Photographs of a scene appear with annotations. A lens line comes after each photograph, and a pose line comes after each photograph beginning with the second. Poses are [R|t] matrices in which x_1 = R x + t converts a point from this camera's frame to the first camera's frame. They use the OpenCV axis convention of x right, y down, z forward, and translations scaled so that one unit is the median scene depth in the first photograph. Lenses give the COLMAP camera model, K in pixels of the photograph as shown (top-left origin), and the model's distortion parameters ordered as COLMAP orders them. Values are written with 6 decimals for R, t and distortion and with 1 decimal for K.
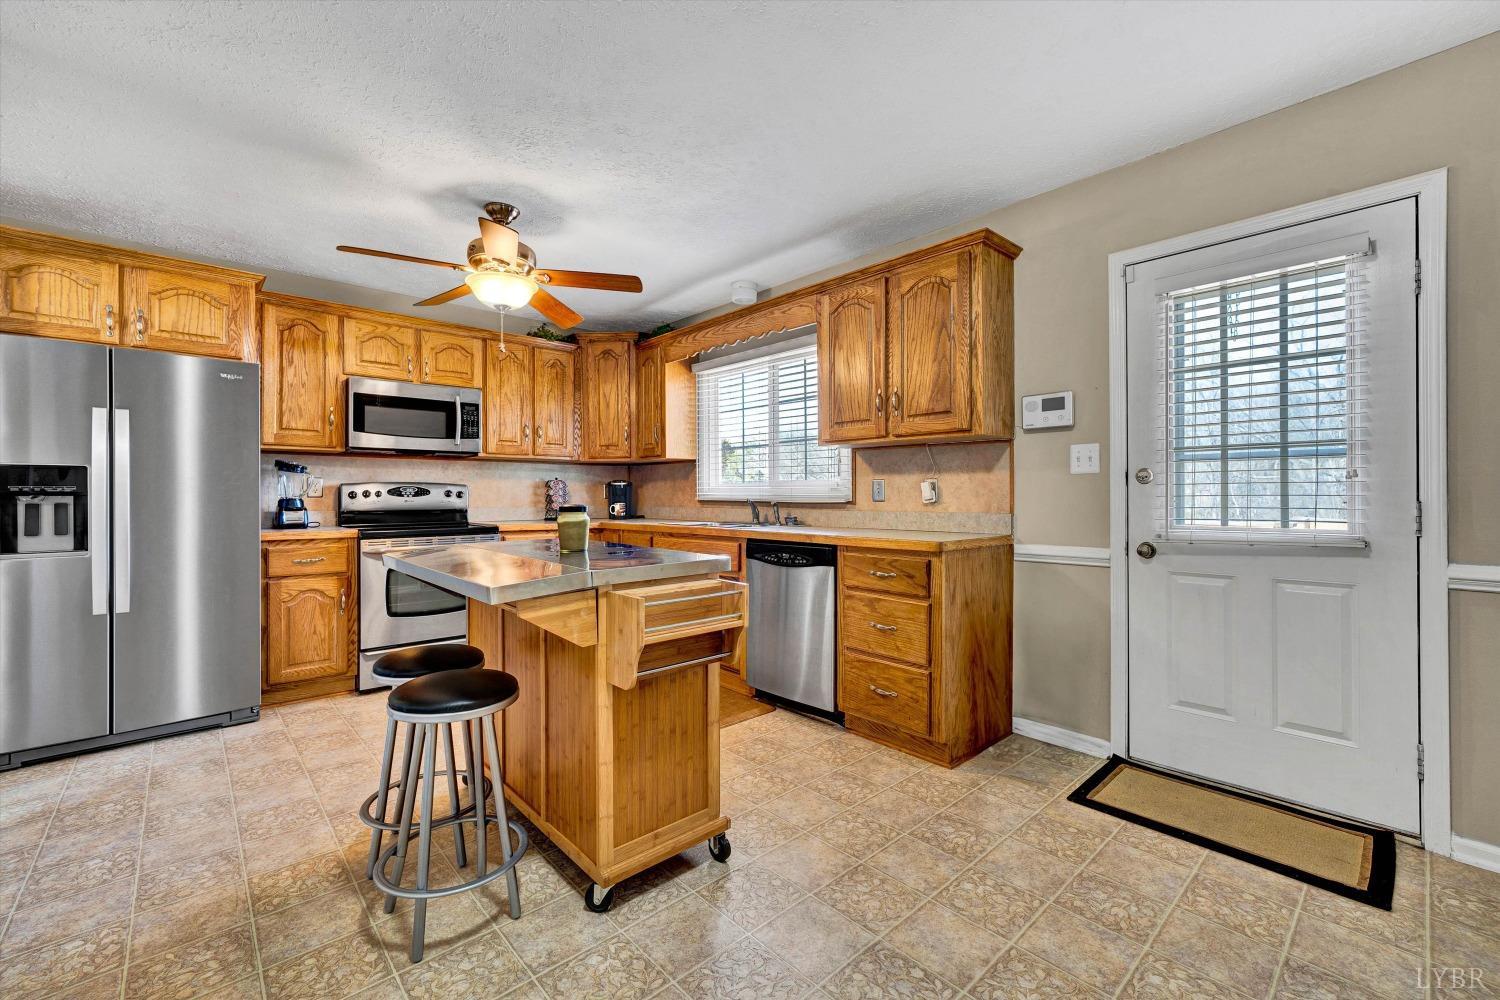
lens RADIAL K [[623.6, 0, 750.0], [0, 623.6, 500.0], [0, 0, 1]] dist [-0.000562, -0.000119]
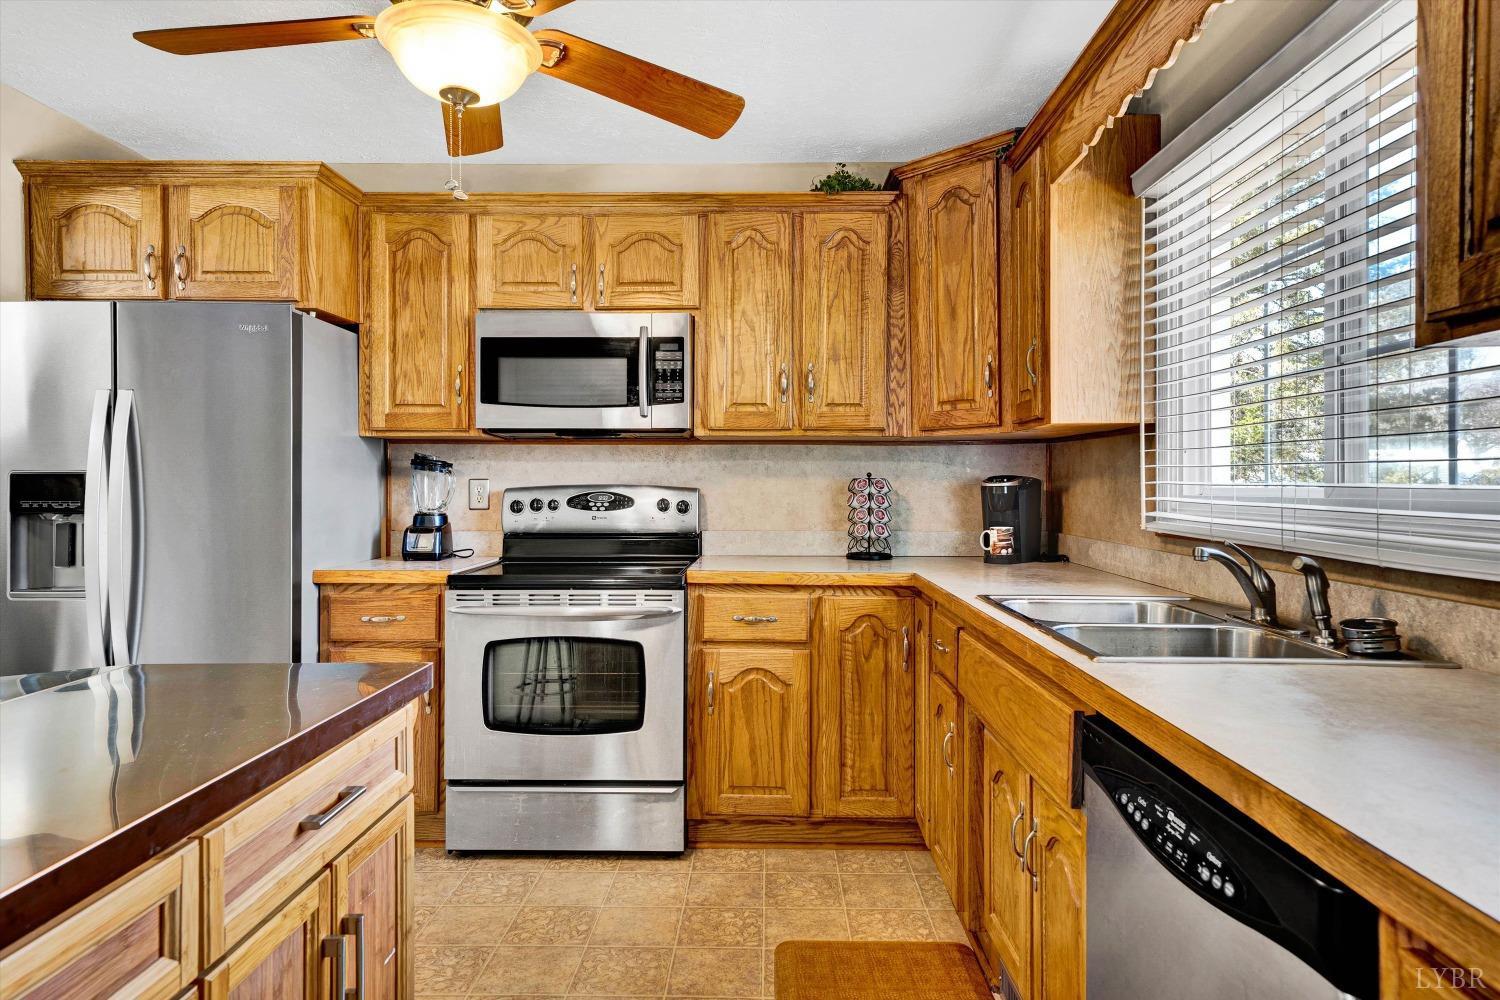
lens RADIAL K [[881.5, 0, 750.0], [0, 881.5, 500.0], [0, 0, 1]] dist [0.011312, 0.000642]
pose [[0.728699, 0.013966, -0.684692, 0.121741], [-0.007325, 0.999894, 0.012600, -0.026769], [0.684795, -0.004166, 0.728723, 0.509073]]
